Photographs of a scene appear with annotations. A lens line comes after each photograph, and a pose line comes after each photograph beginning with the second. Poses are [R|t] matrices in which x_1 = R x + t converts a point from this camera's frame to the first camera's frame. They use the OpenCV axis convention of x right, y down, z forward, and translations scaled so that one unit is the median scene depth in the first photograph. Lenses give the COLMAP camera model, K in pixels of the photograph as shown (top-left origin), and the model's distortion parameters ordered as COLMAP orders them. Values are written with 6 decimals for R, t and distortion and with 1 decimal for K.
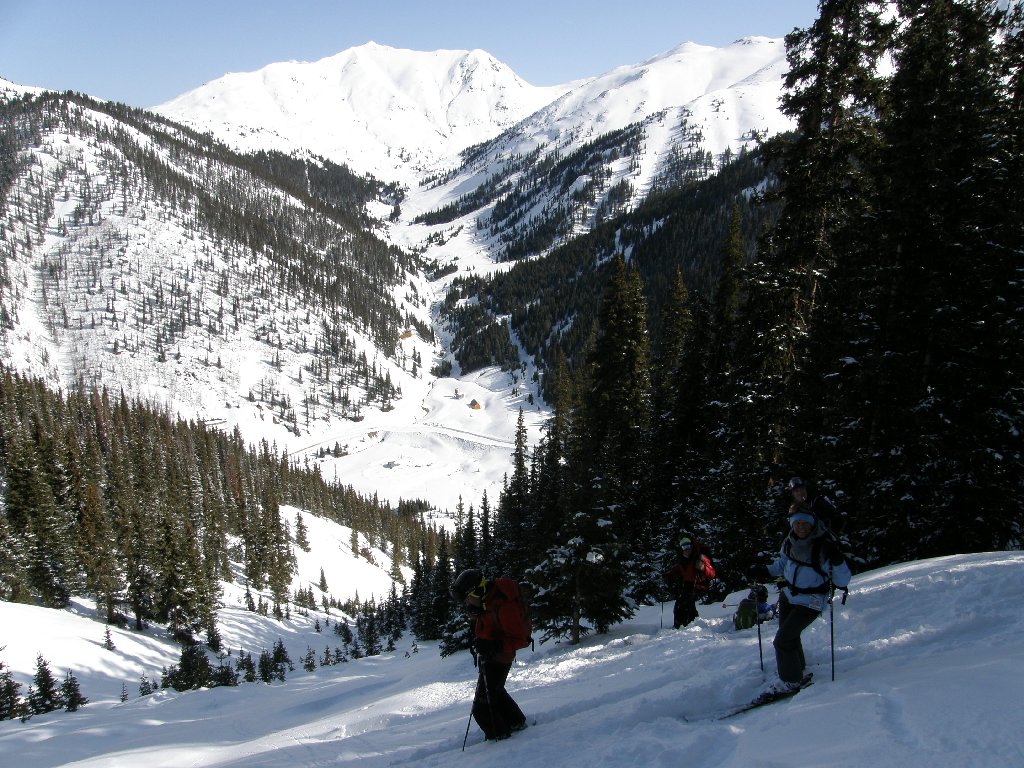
lens RADIAL K [[839.5, 0, 512.0], [0, 839.5, 384.0], [0, 0, 1]] dist [-0.147918, 0.140901]
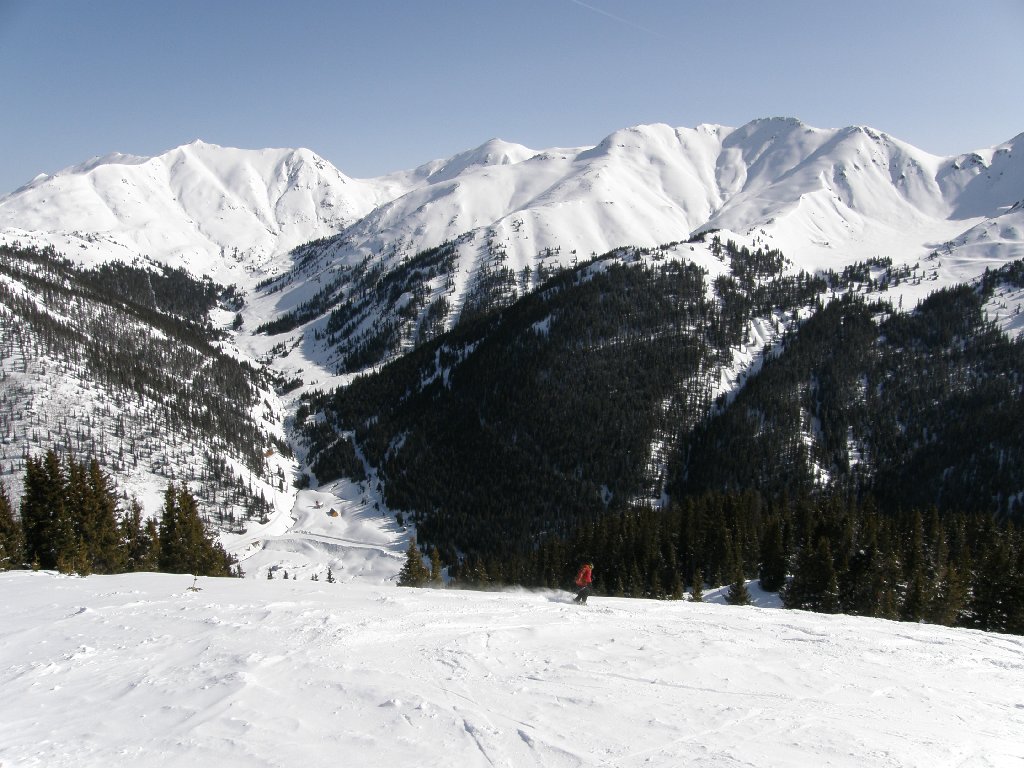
lens RADIAL K [[839.5, 0, 512.0], [0, 839.5, 384.0], [0, 0, 1]] dist [-0.147918, 0.140901]
pose [[0.978199, -0.049884, 0.201591, -0.015960], [0.063531, 0.996064, -0.061804, -0.051859], [-0.197715, 0.073264, 0.977518, -0.214060]]
